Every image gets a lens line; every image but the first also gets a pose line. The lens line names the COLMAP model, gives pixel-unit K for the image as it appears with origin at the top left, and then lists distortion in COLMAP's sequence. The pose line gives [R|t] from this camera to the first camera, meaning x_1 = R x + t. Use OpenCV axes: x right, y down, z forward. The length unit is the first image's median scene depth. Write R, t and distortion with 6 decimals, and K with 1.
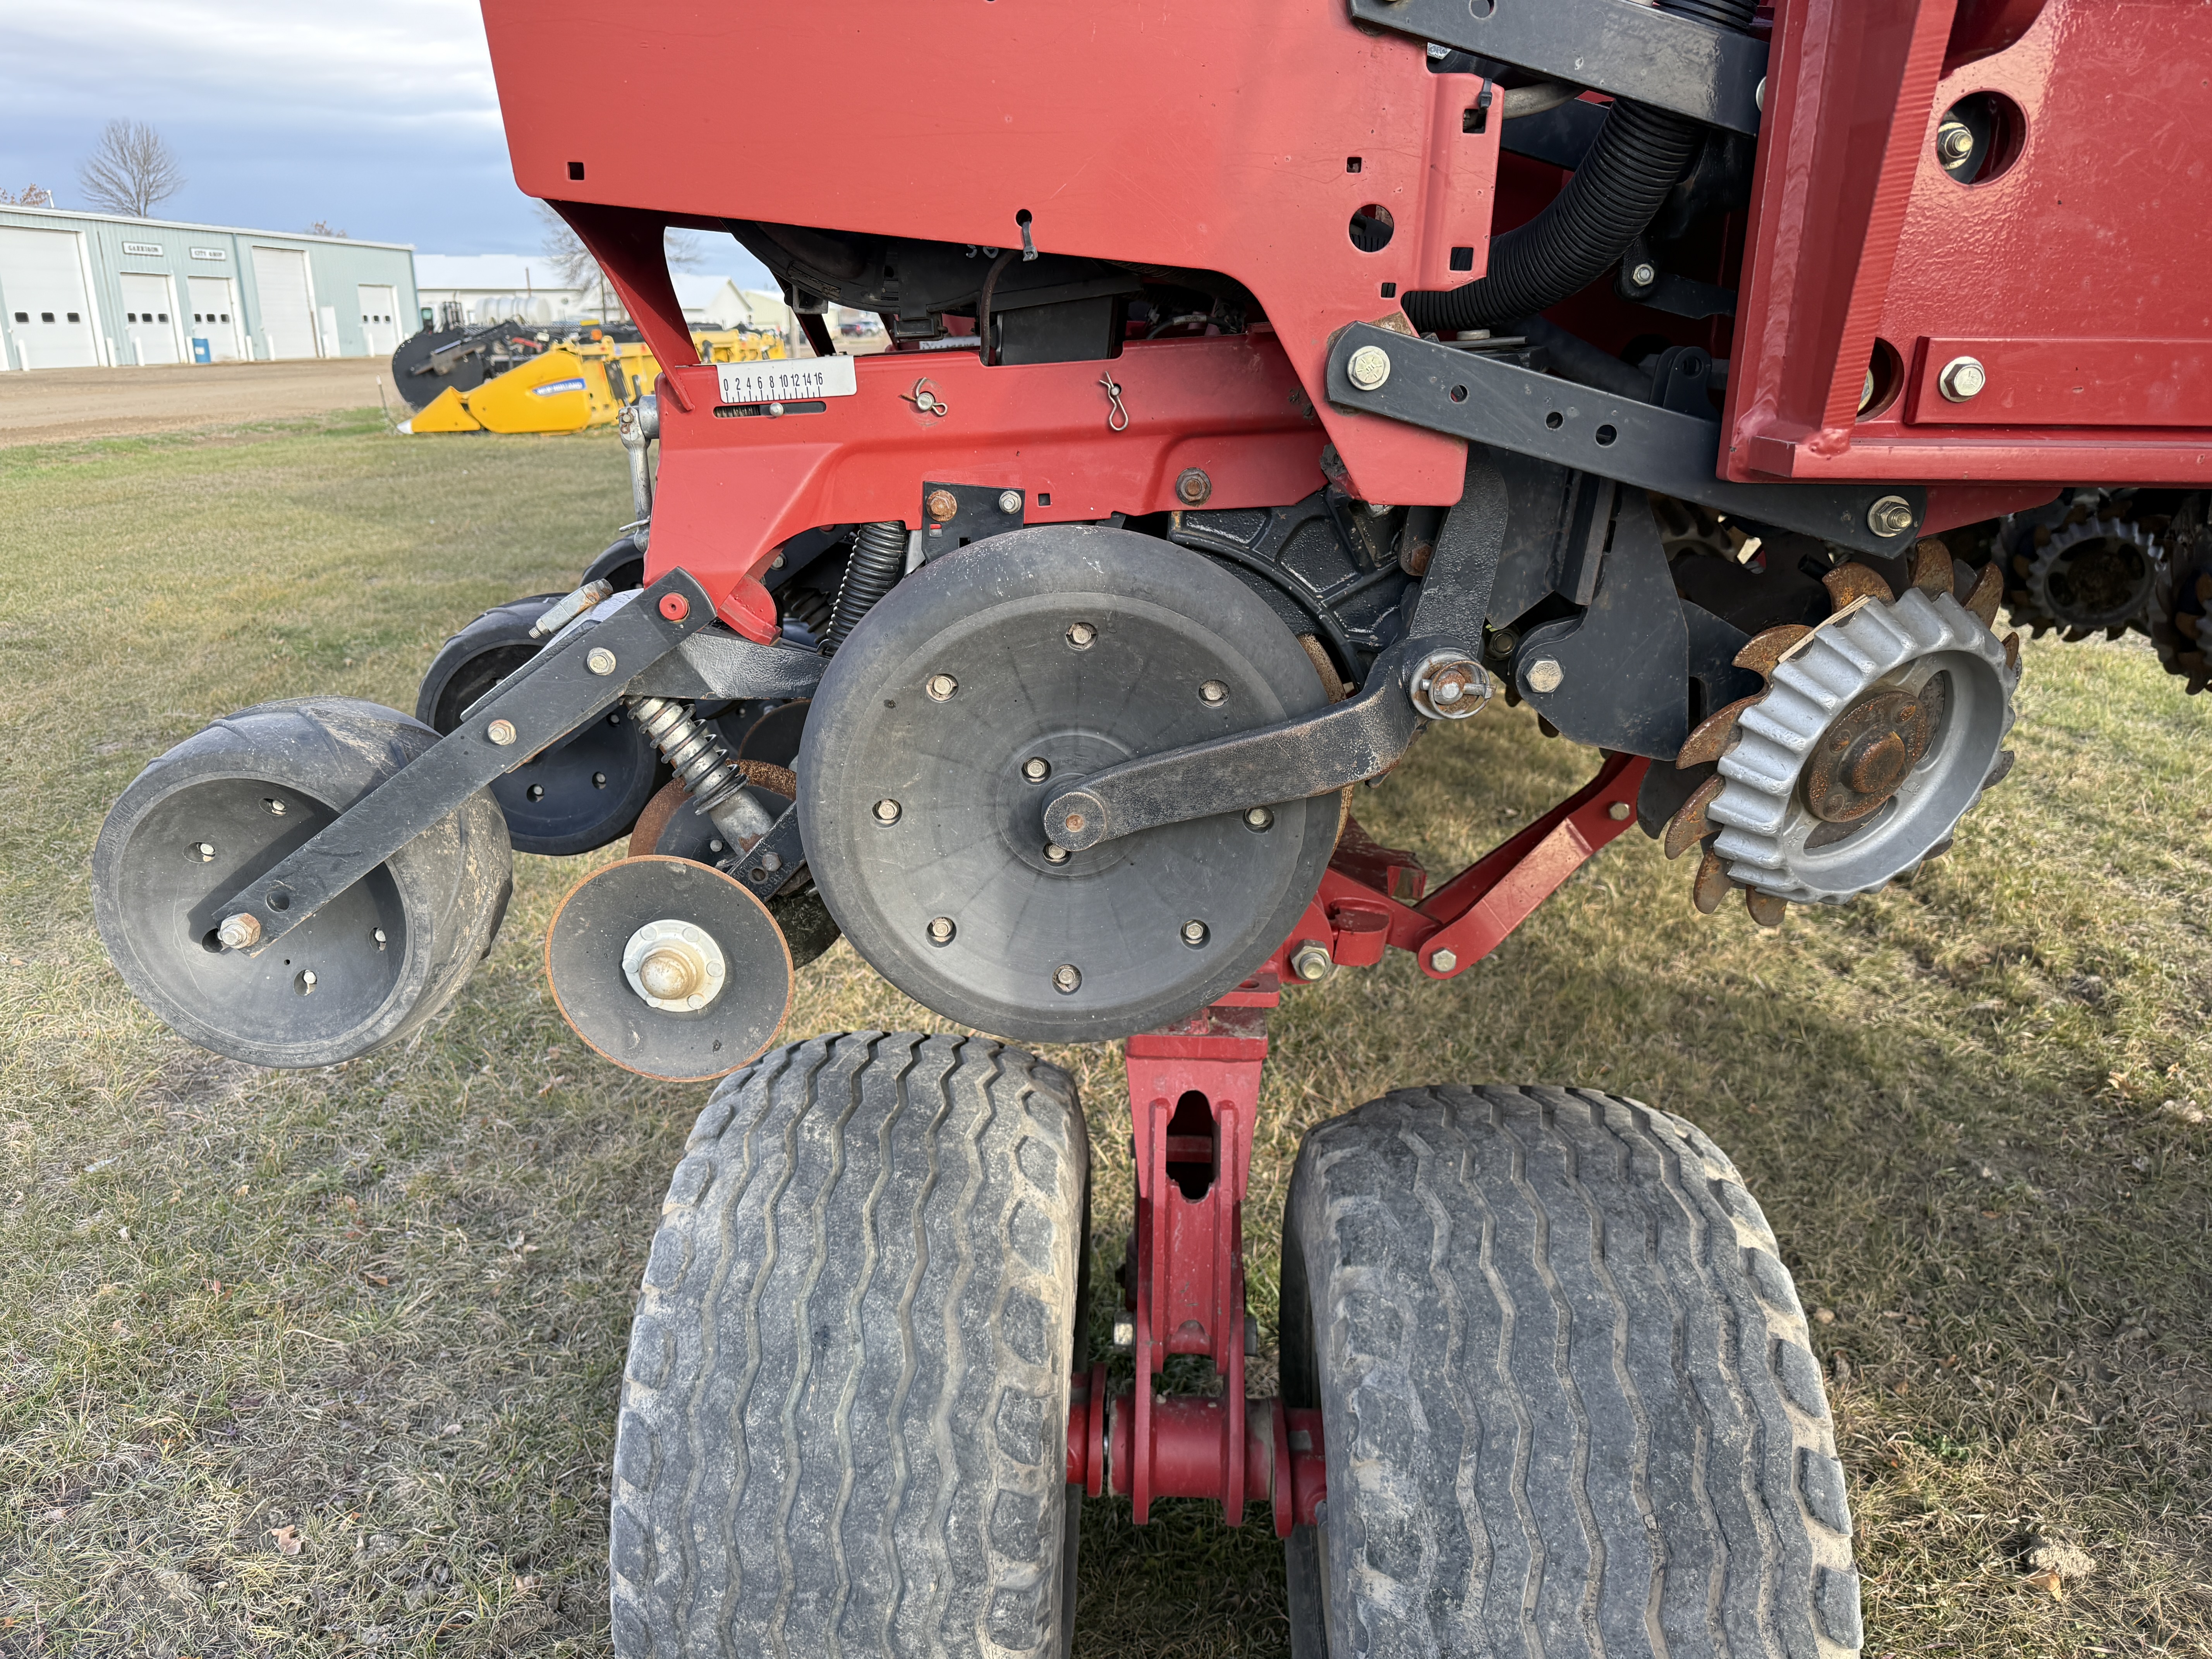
lens RADIAL K [[1531.9, 0, 1103.8], [0, 1531.9, 803.6], [0, 0, 1]] dist [0.009399, -0.021331]
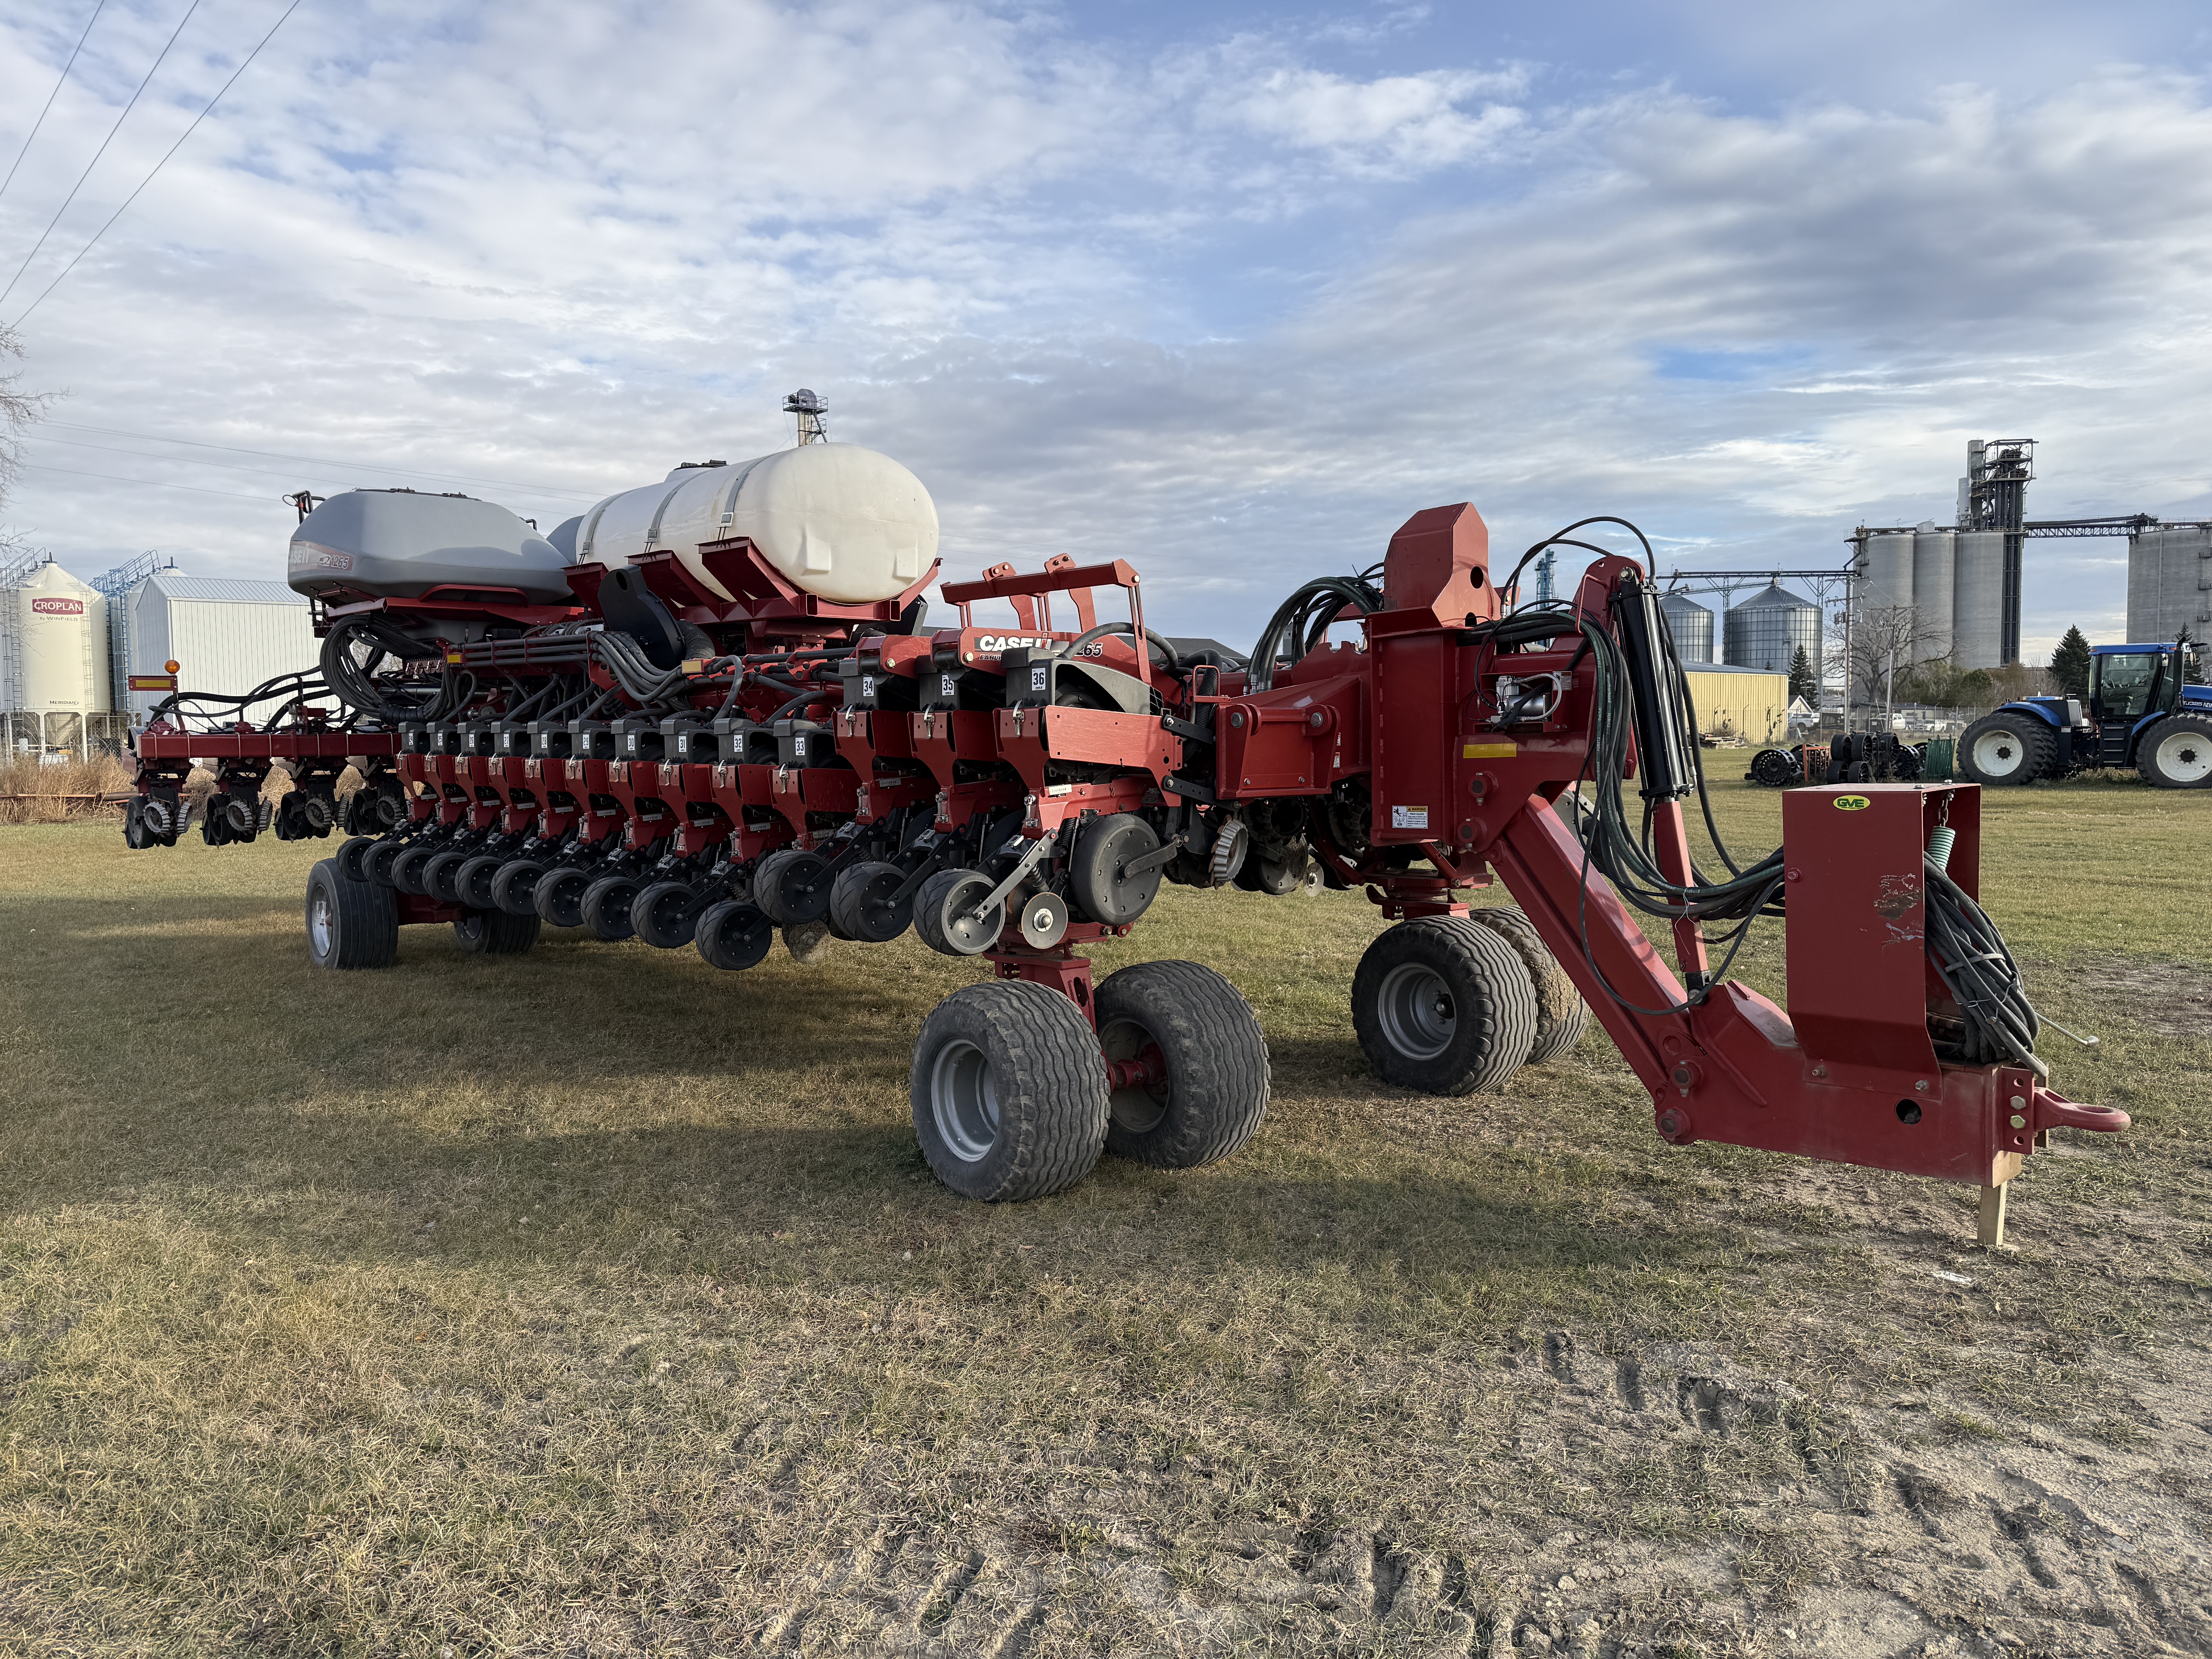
lens RADIAL K [[1541.7, 0, 1078.3], [0, 1541.7, 829.6], [0, 0, 1]] dist [0.085109, -0.116218]
pose [[0.739582, -0.052920, 0.670983, -1.181678], [0.213398, 0.963908, -0.159193, 0.217091], [-0.638341, 0.260922, 0.724182, -0.866048]]
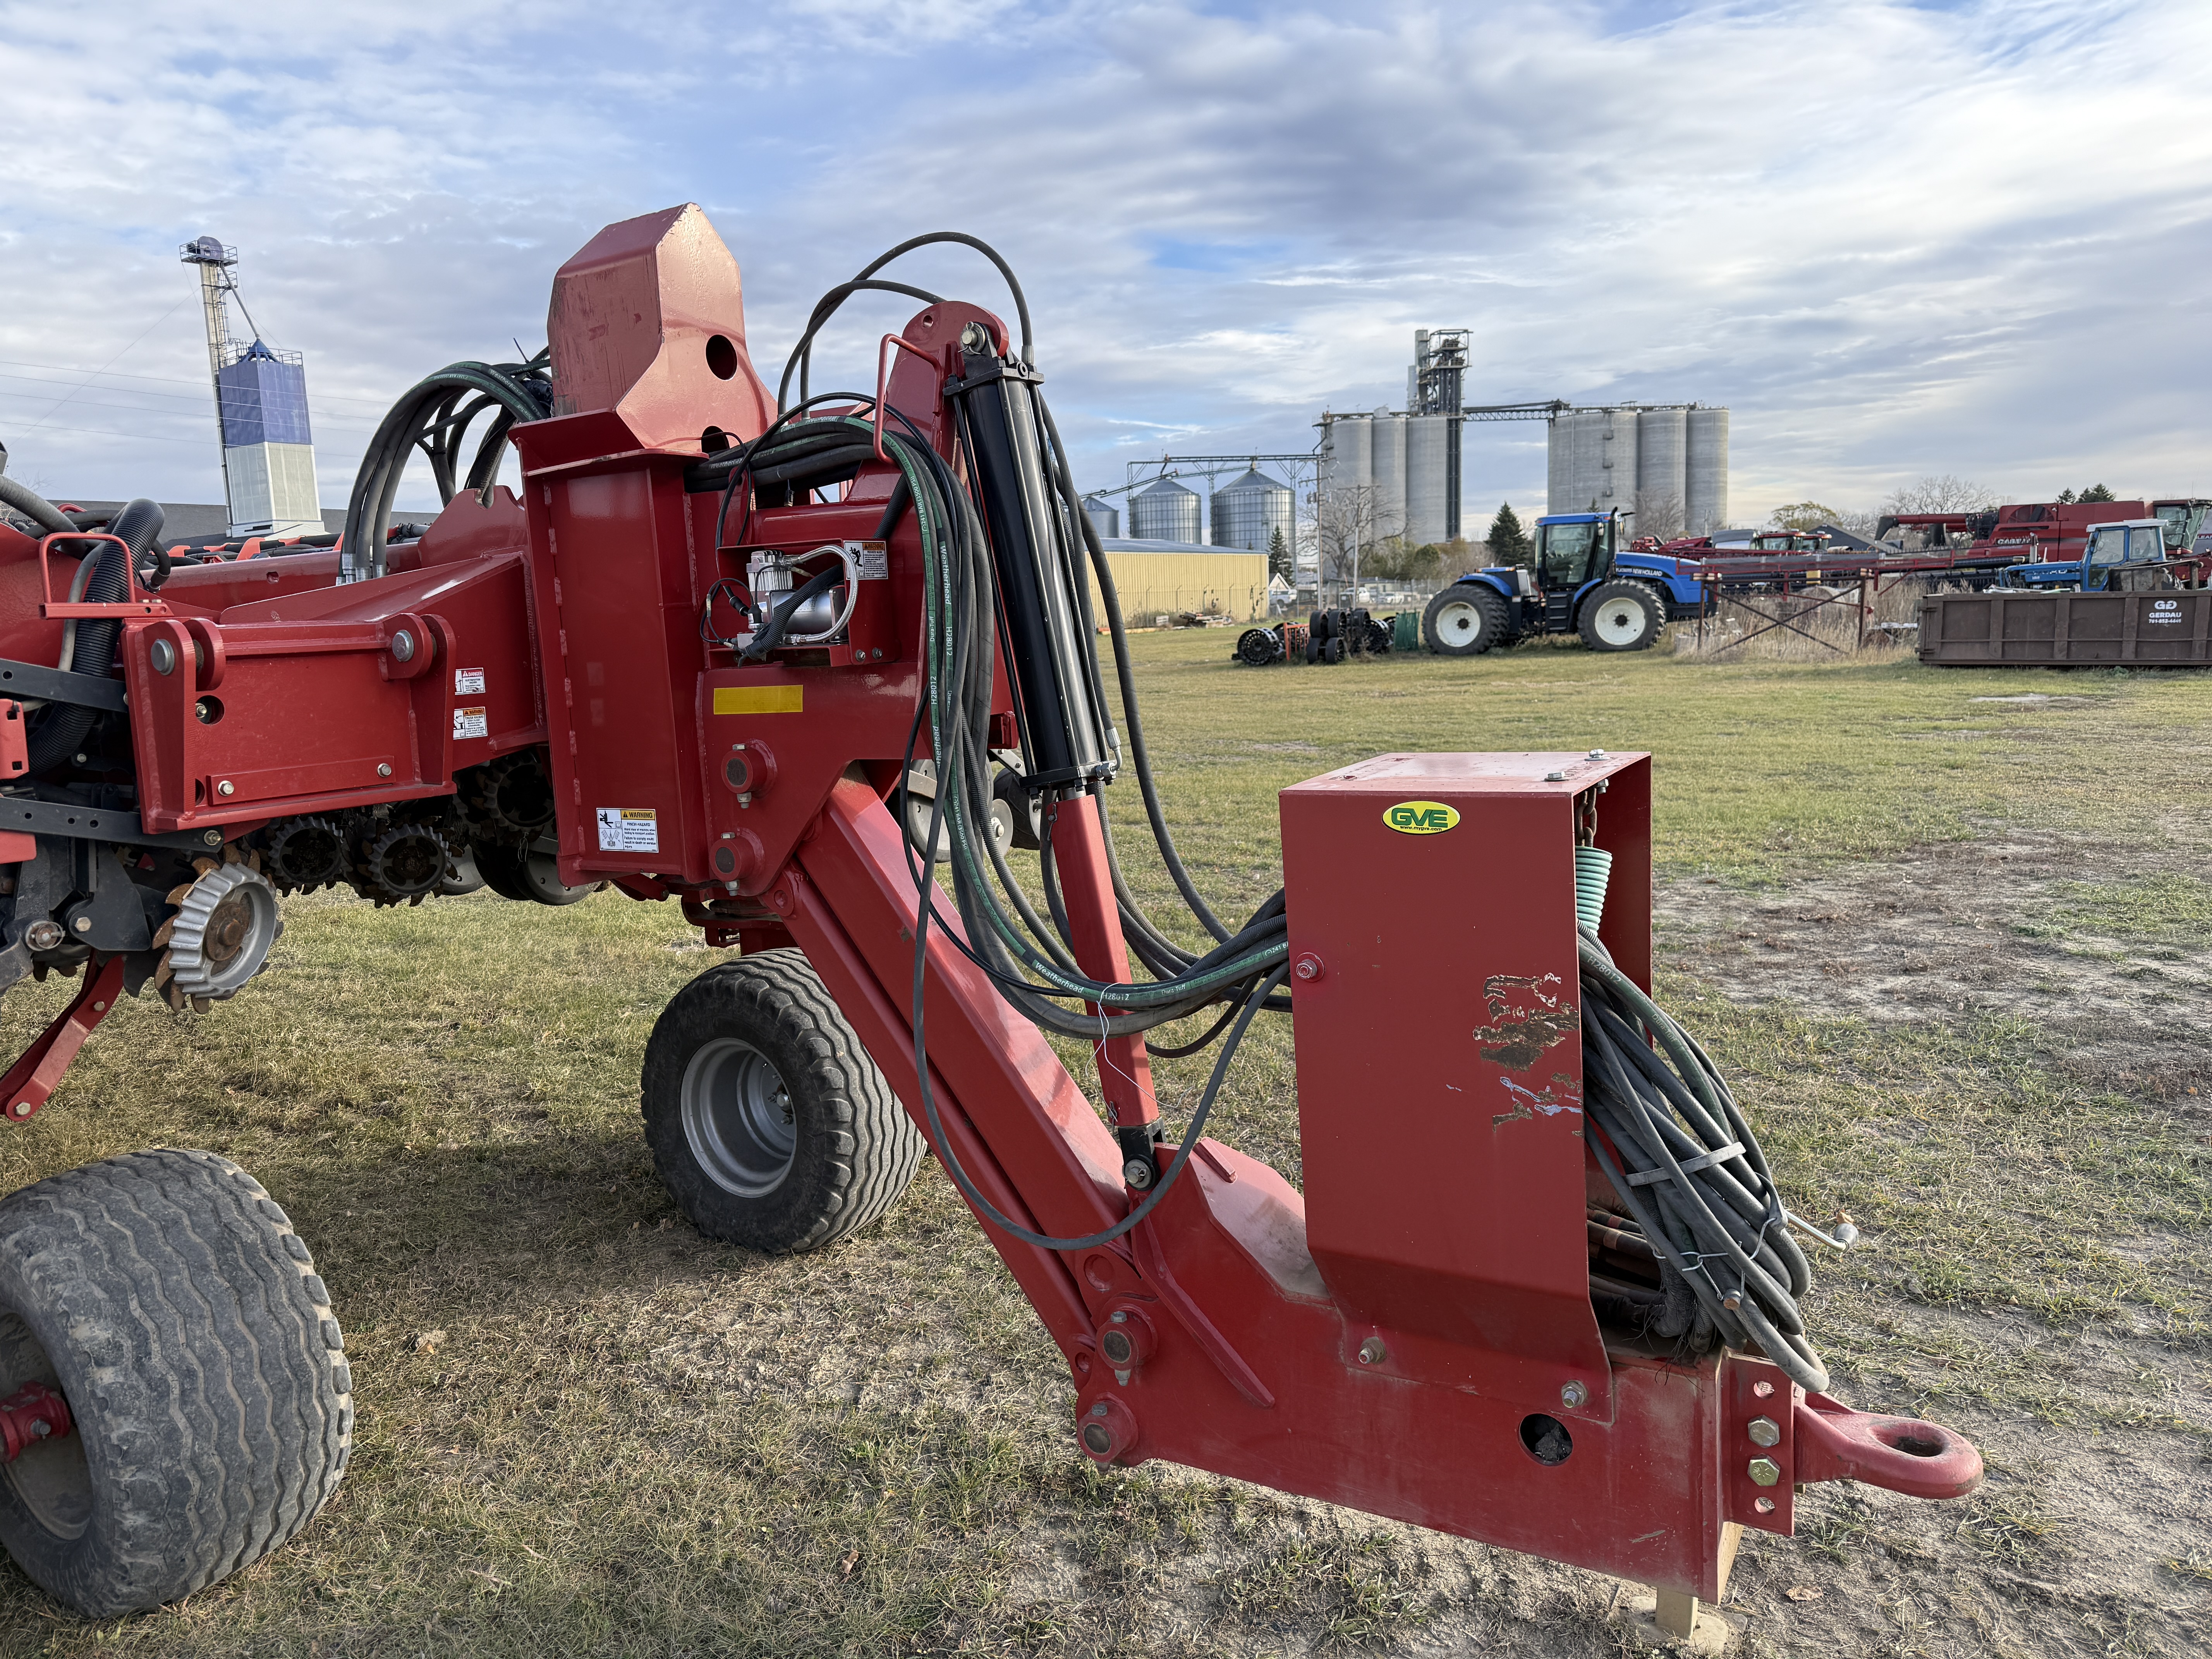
lens RADIAL K [[1529.4, 0, 1019.6], [0, 1529.4, 833.0], [0, 0, 1]] dist [0.079632, -0.080203]
pose [[0.536393, -0.146522, 0.831152, -0.304152], [0.294036, 0.955557, -0.021306, 0.085838], [-0.791091, 0.255817, 0.555637, -0.502555]]
